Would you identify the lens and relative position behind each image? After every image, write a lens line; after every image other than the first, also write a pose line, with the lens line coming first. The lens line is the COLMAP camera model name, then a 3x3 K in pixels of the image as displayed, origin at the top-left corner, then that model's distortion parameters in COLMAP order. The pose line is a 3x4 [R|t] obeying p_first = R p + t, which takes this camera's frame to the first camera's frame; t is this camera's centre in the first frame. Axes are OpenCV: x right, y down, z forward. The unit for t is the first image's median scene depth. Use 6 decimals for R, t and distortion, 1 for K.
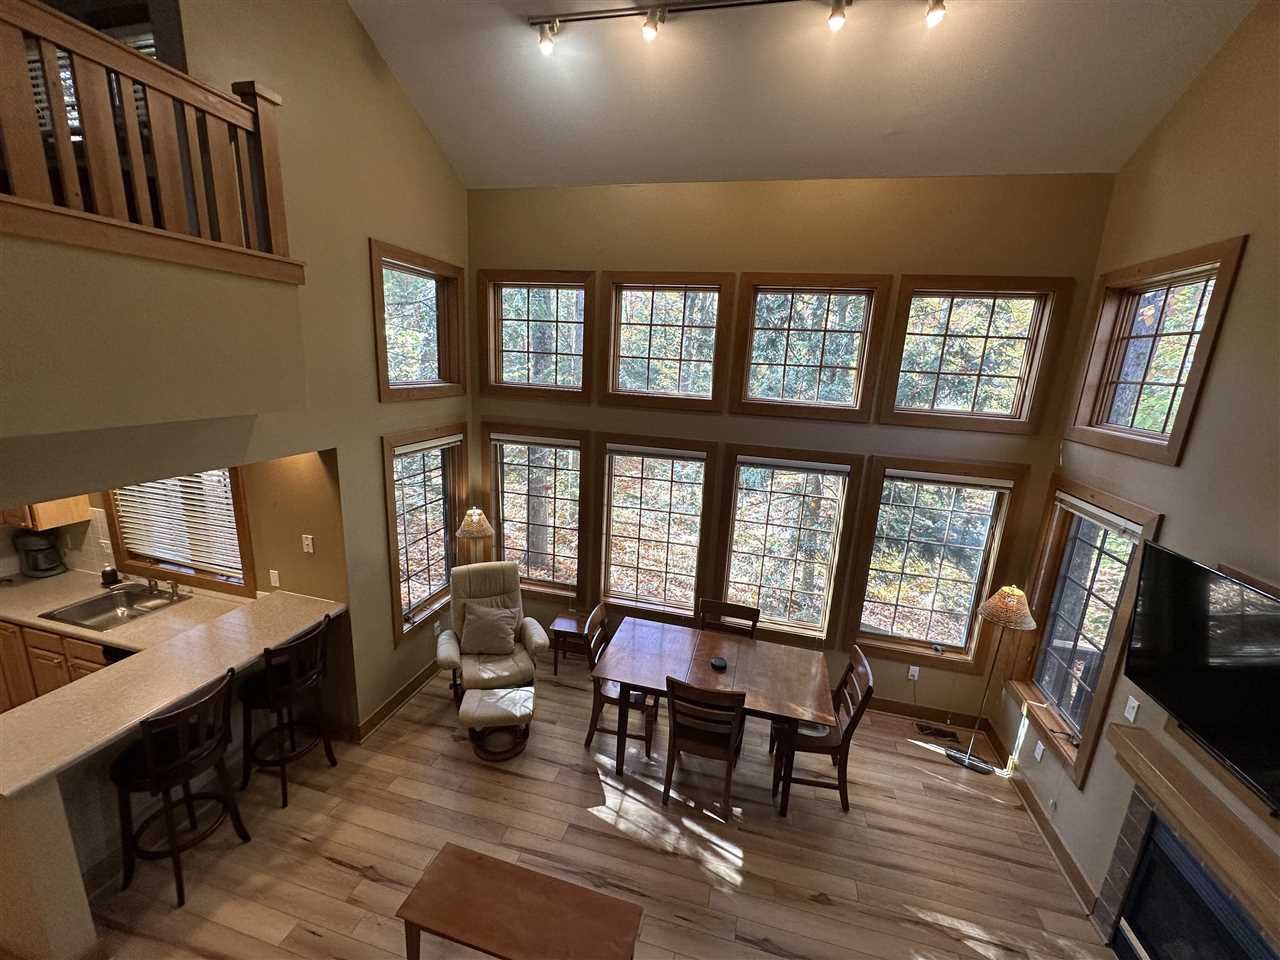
lens RADIAL K [[511.1, 0, 639.9], [0, 511.1, 480.0], [0, 0, 1]] dist [-0.004216, 0.001093]
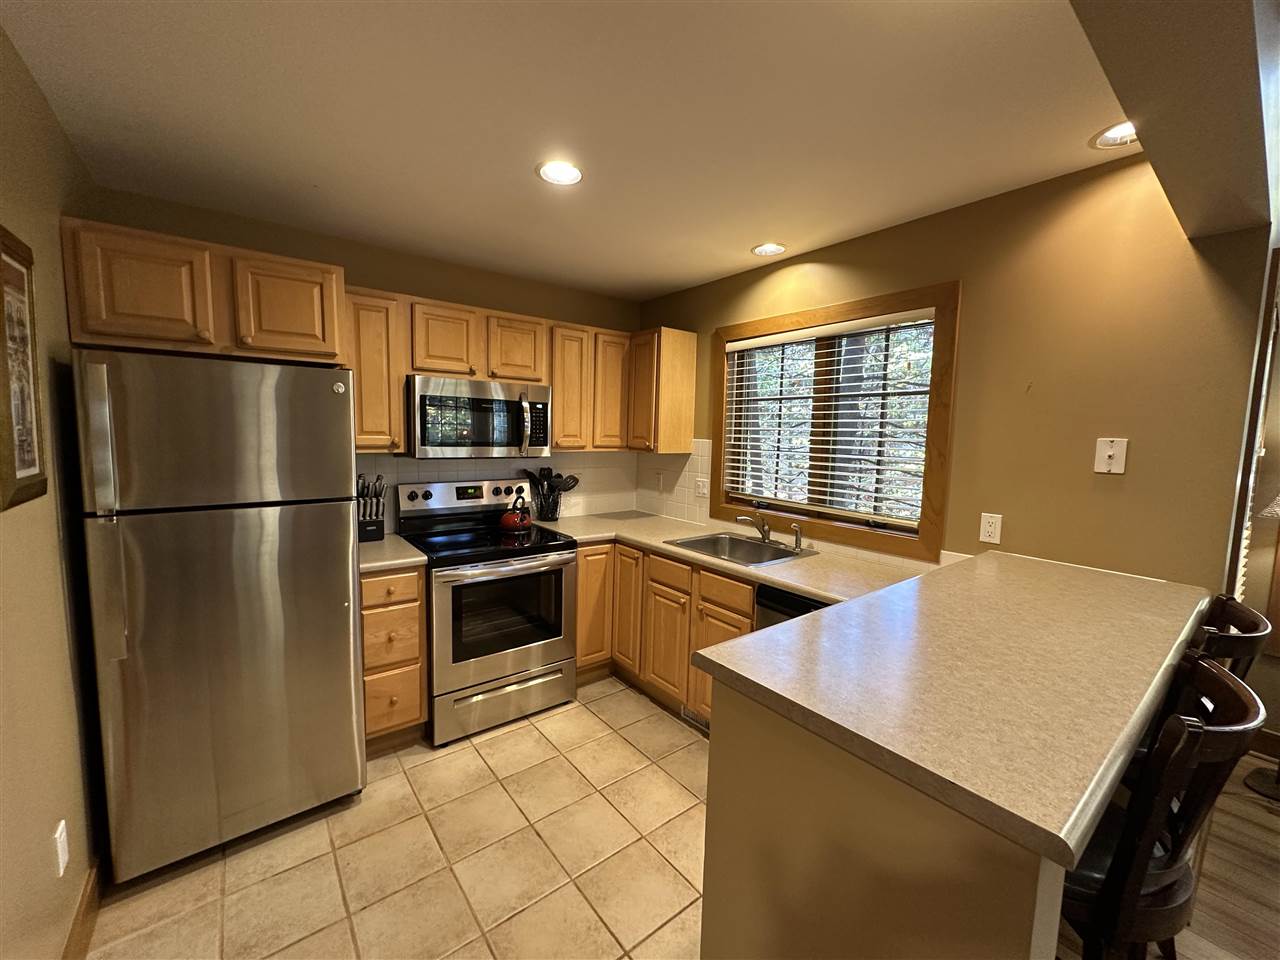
lens RADIAL K [[511.1, 0, 639.1], [0, 511.1, 478.6], [0, 0, 1]] dist [-0.004216, 0.001093]
pose [[0.790567, 0.024934, -0.611868, -0.667572], [-0.121236, 0.985766, -0.116474, 0.247554], [0.600255, 0.166261, 0.782337, 0.302695]]
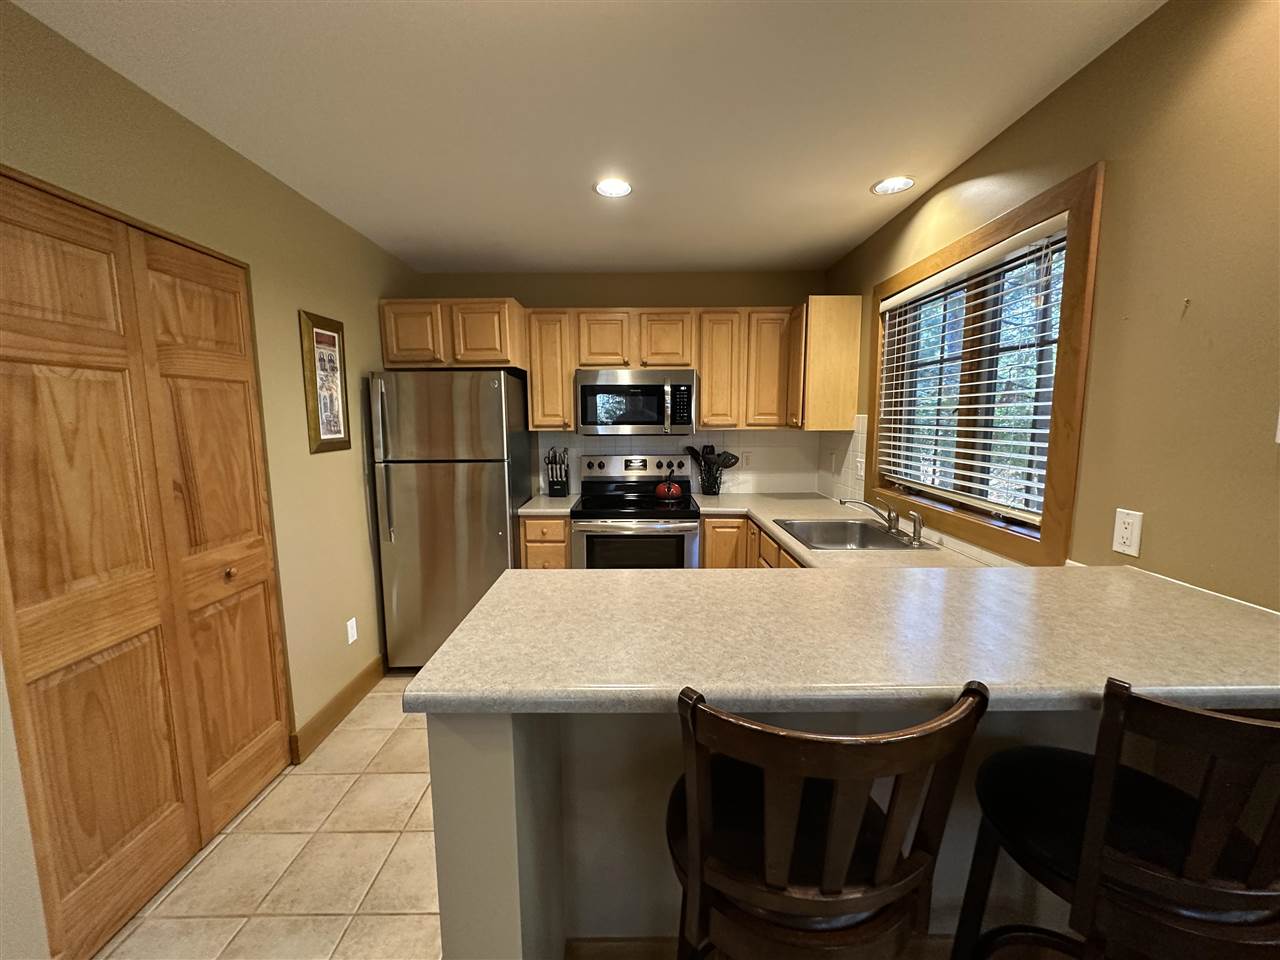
lens RADIAL K [[511.1, 0, 637.8], [0, 511.1, 481.5], [0, 0, 1]] dist [-0.004216, 0.001093]
pose [[0.246054, 0.072351, -0.966552, -0.436309], [-0.199537, 0.979631, 0.022534, 0.215721], [0.948495, 0.187318, 0.255479, 0.544031]]
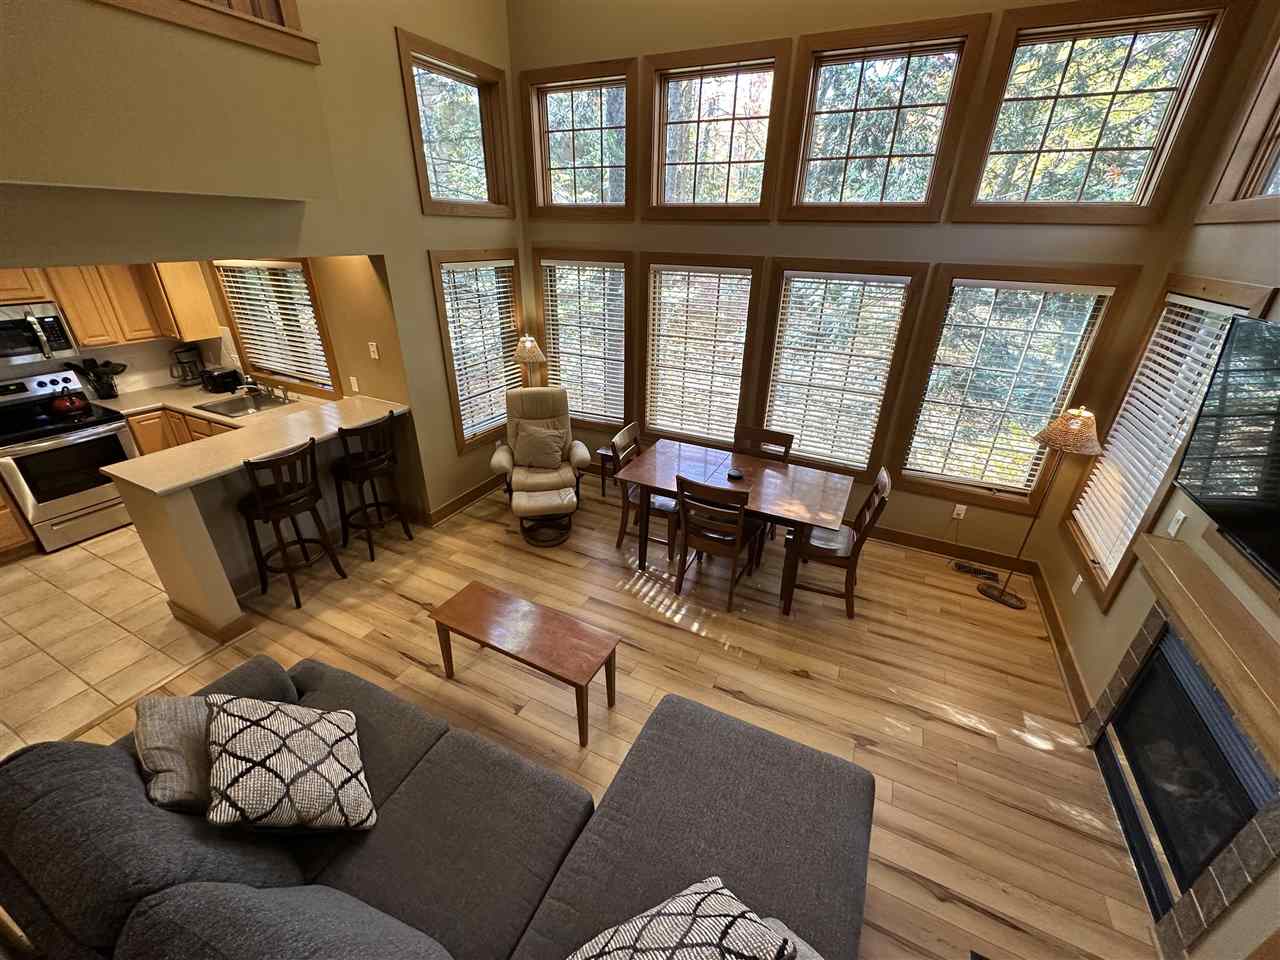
lens RADIAL K [[511.1, 0, 638.2], [0, 511.1, 479.3], [0, 0, 1]] dist [-0.004216, 0.001093]
pose [[0.978324, 0.059080, -0.198475, 0.155054], [-0.014923, 0.976061, 0.216985, 0.139579], [0.206543, -0.209320, 0.955785, -0.020863]]
